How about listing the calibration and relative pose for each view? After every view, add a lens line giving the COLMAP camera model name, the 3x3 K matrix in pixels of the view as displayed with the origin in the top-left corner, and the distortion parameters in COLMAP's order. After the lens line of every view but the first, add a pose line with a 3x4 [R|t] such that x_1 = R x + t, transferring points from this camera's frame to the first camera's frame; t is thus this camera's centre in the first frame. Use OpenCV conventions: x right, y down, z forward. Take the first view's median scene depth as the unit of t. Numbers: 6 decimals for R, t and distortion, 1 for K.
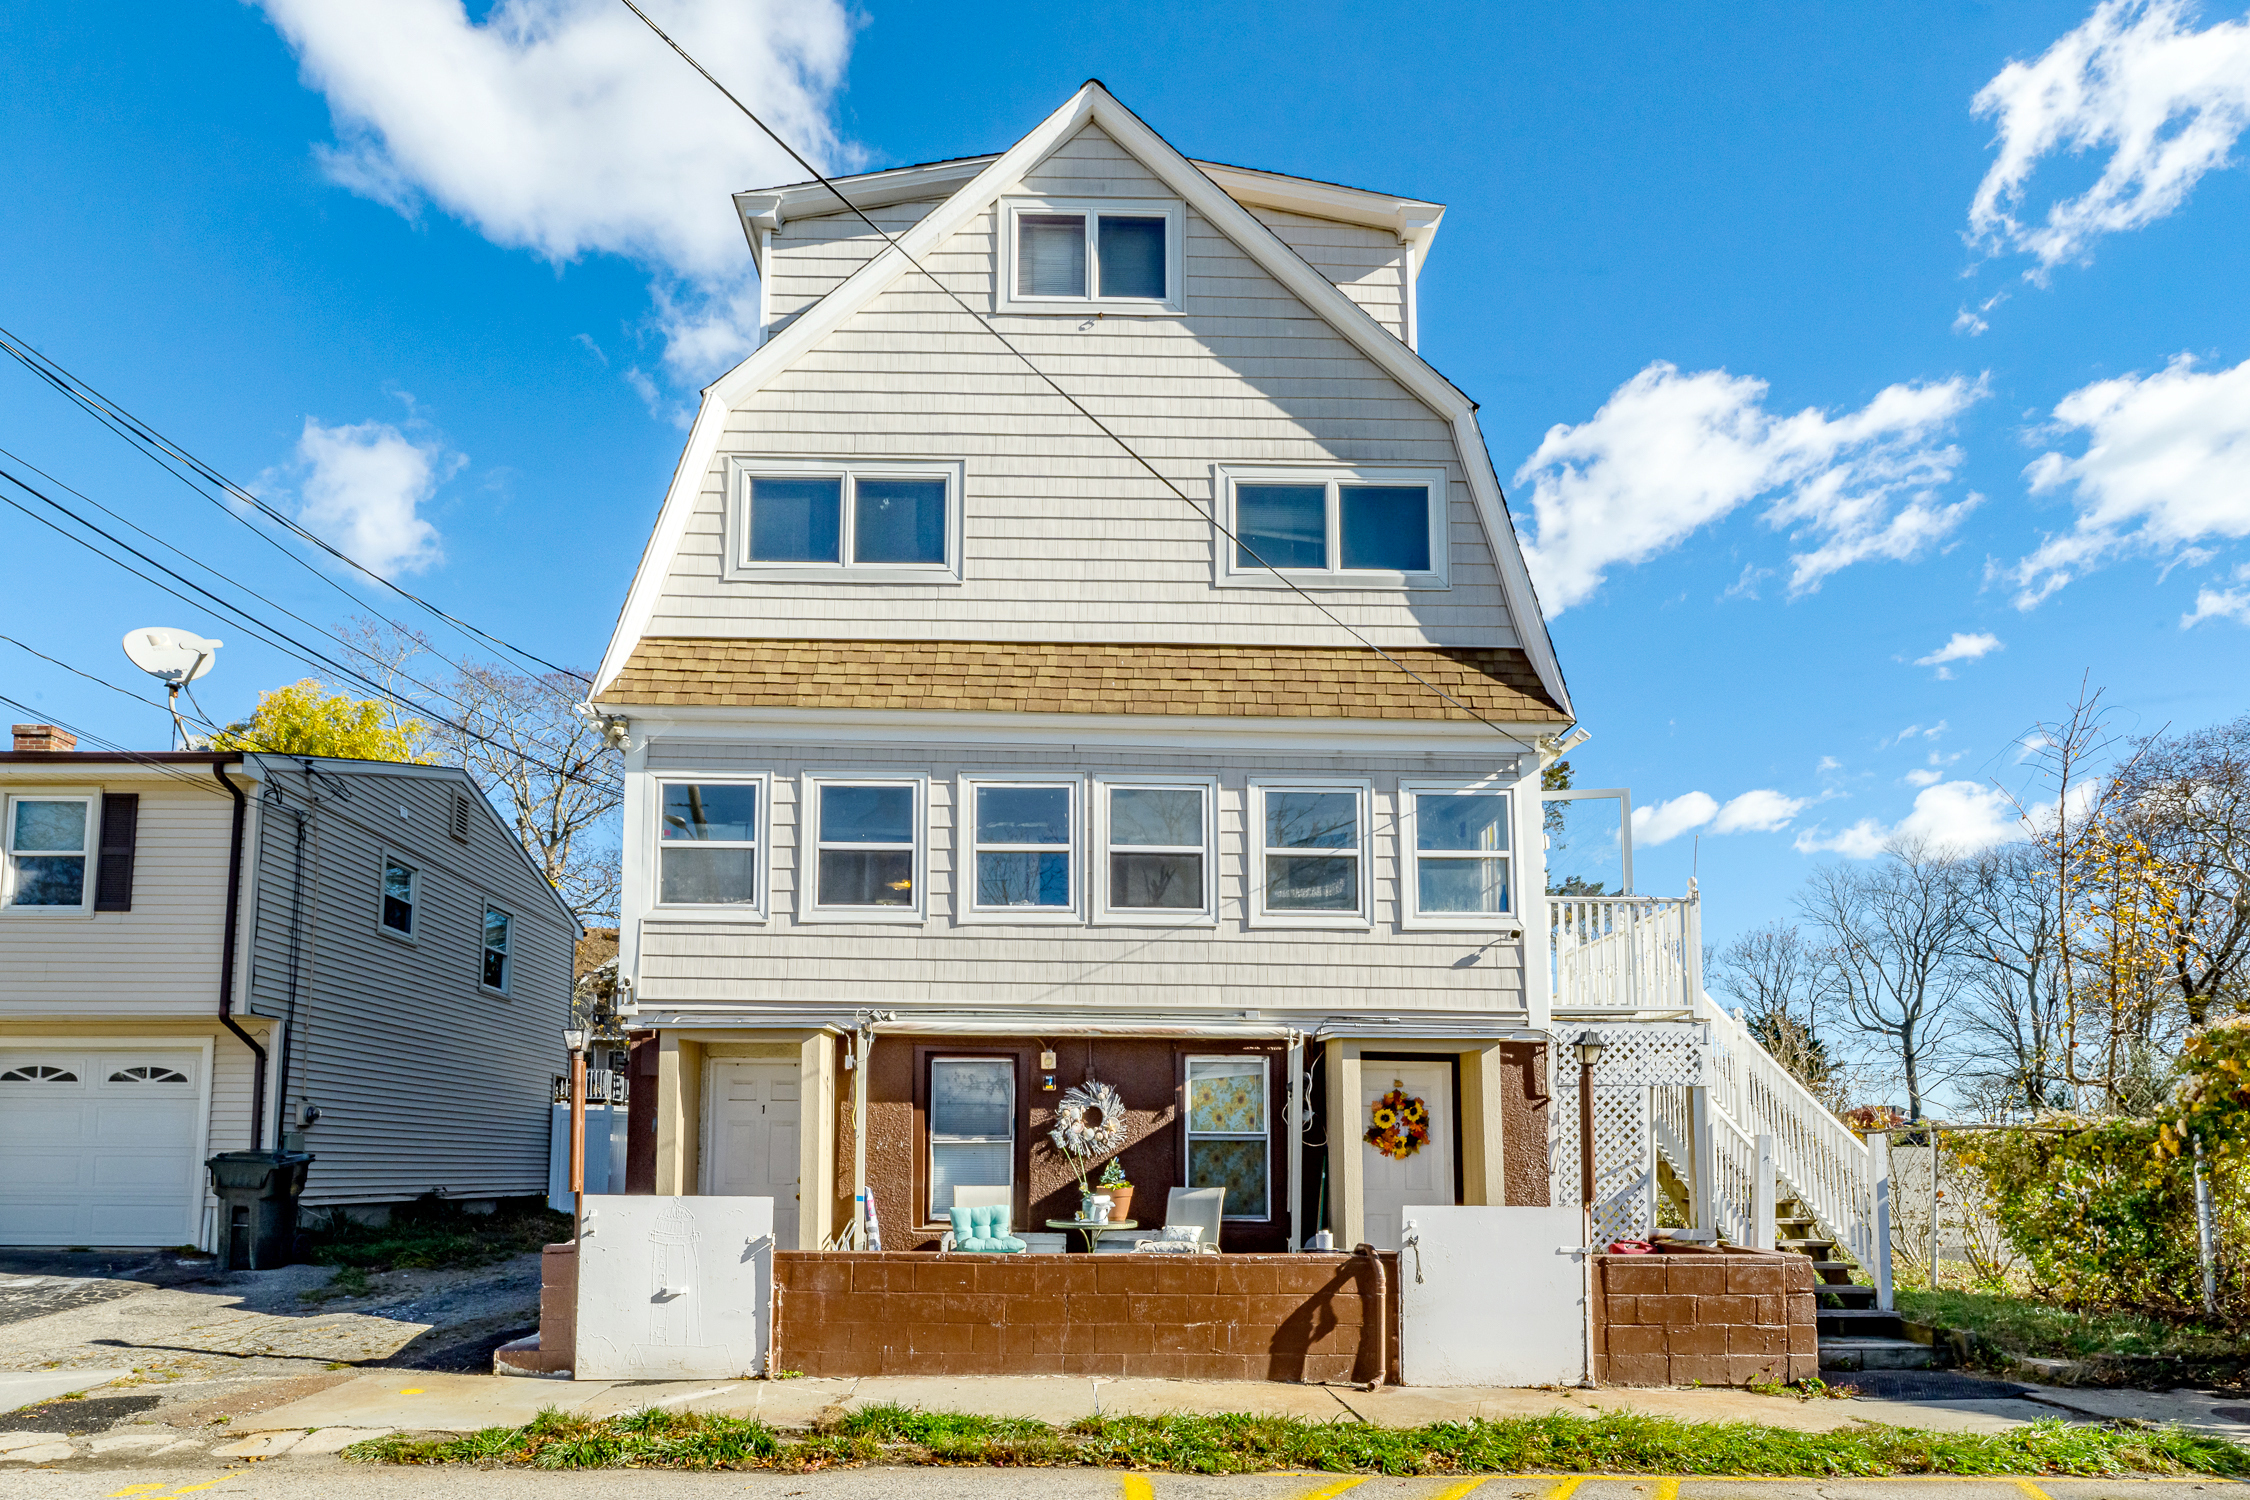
lens RADIAL K [[1270.7, 0, 1123.0], [0, 1270.7, 1073.0], [0, 0, 1]] dist [-0.001150, 0.000199]
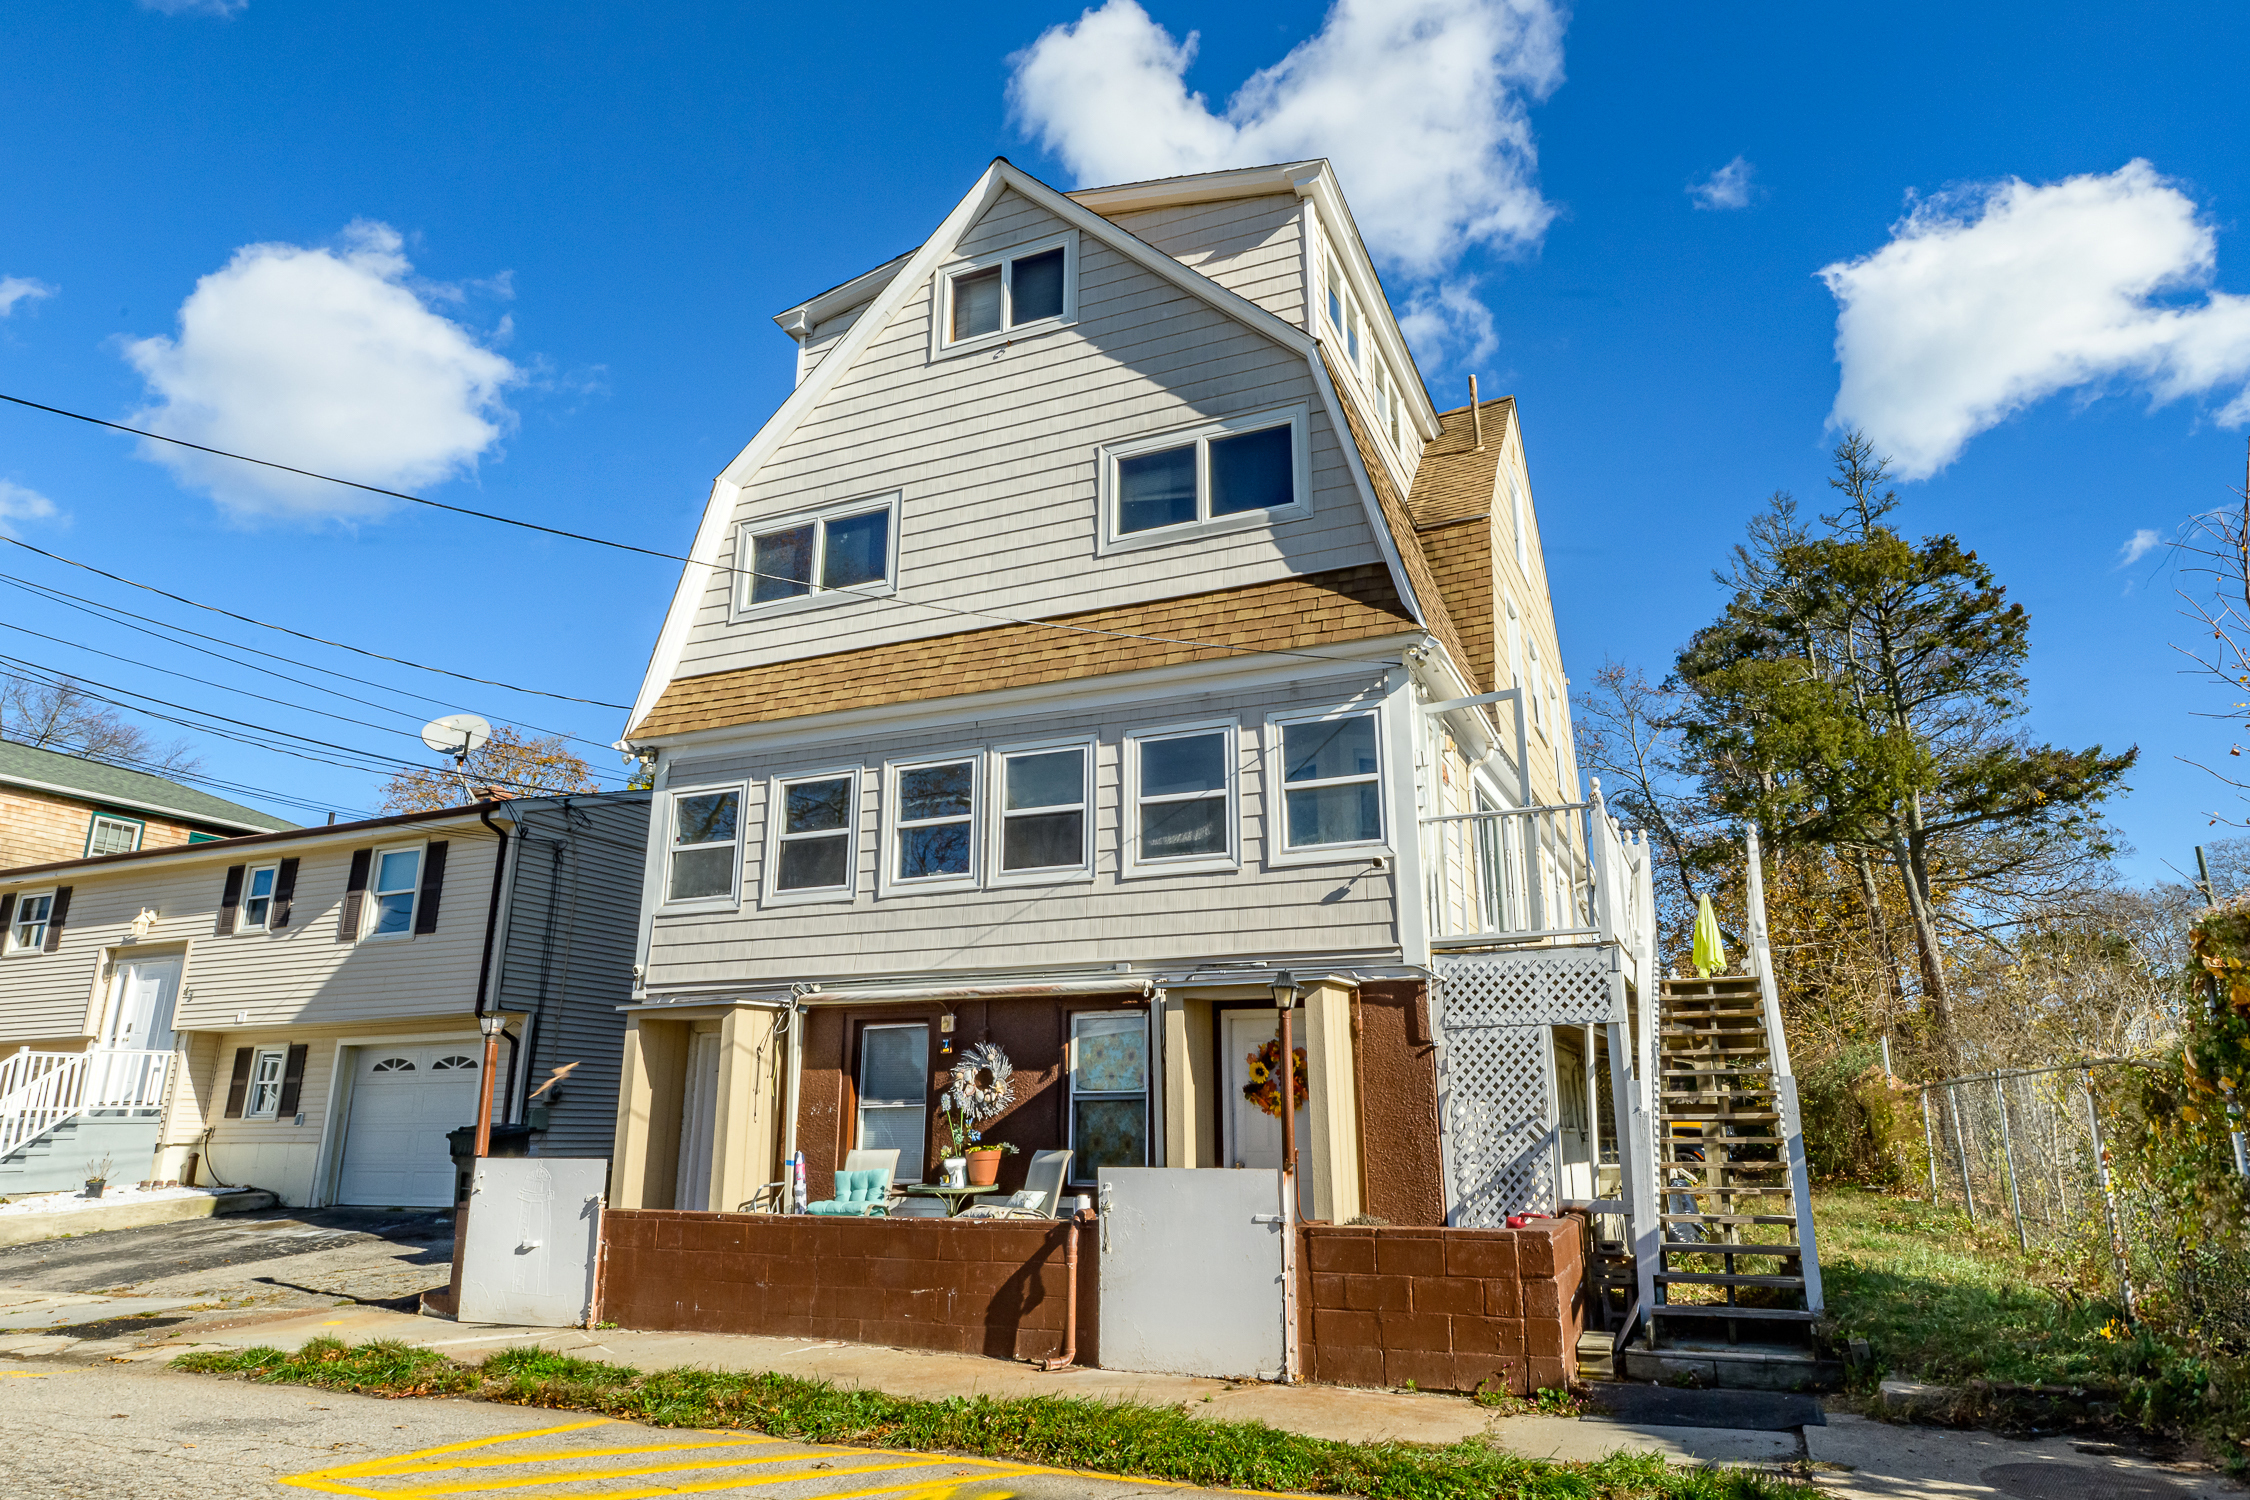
lens RADIAL K [[1376.7, 0, 1125.0], [0, 1376.7, 750.0], [0, 0, 1]] dist [0.000668, -0.000286]
pose [[0.908420, -0.121371, -0.400053, 0.539518], [0.039671, 0.977638, -0.206519, 0.009319], [0.416173, 0.171736, 0.892920, 0.021909]]
